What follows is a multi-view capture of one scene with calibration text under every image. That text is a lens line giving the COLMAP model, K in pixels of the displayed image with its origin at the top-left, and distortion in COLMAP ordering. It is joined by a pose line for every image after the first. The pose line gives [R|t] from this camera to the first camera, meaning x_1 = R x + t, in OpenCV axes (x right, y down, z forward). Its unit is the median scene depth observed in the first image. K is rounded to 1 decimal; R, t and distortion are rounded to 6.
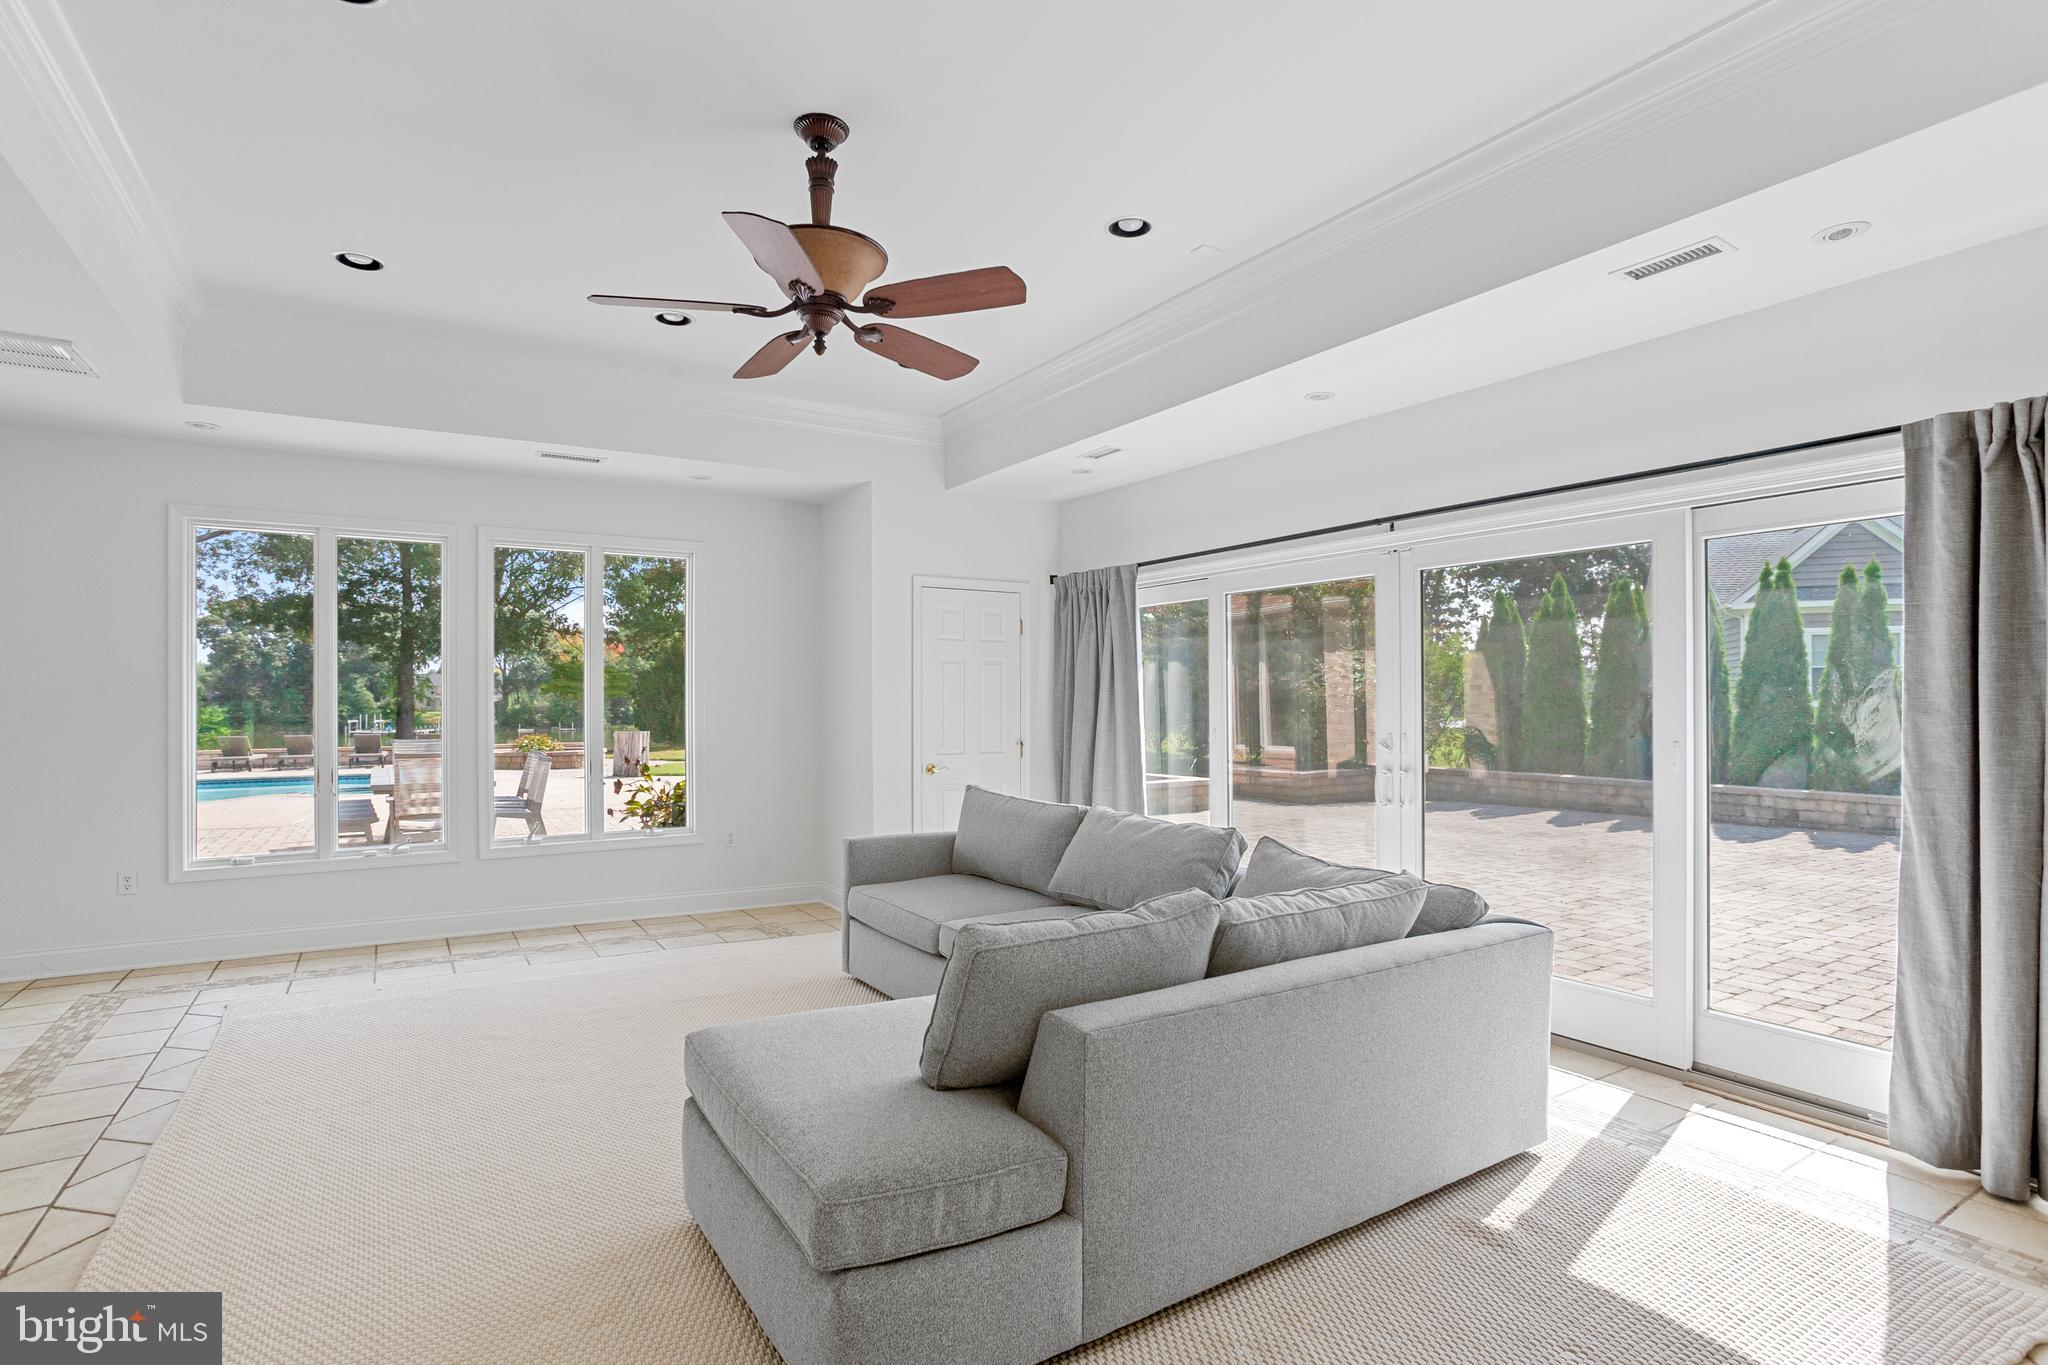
lens RADIAL K [[998.4, 0, 1023.0], [0, 998.4, 713.3], [0, 0, 1]] dist [-0.054441, 0.033440]
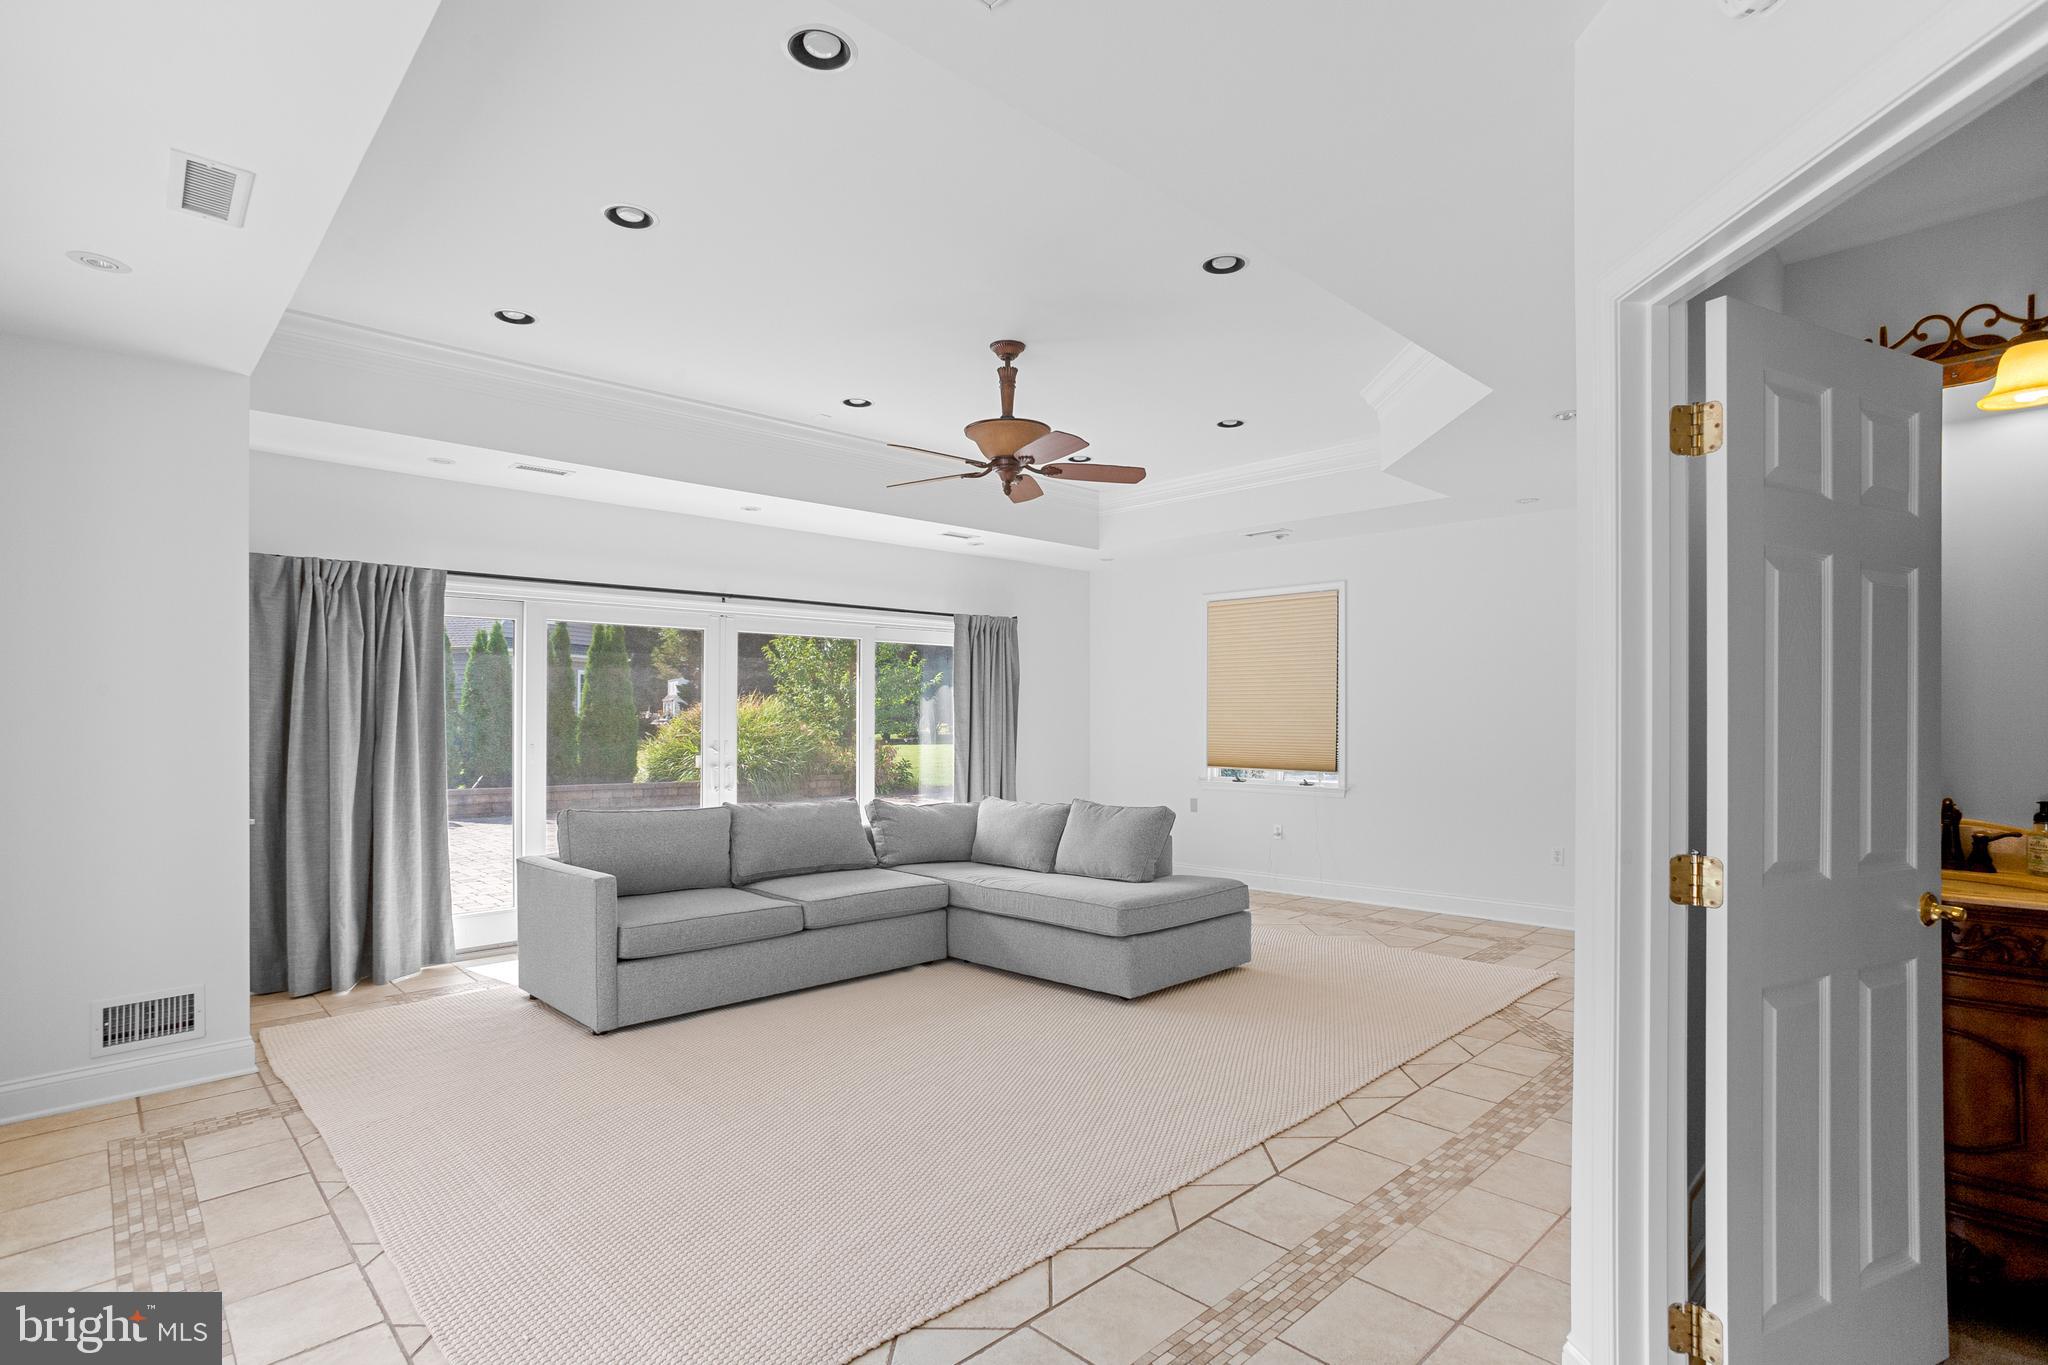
lens RADIAL K [[998.4, 0, 1023.0], [0, 998.4, 713.3], [0, 0, 1]] dist [-0.054441, 0.033440]
pose [[-0.212929, 0.001404, 0.977067, -1.749906], [0.016722, 0.999858, 0.002207, -0.018759], [-0.976925, 0.016808, -0.212922, 1.322020]]
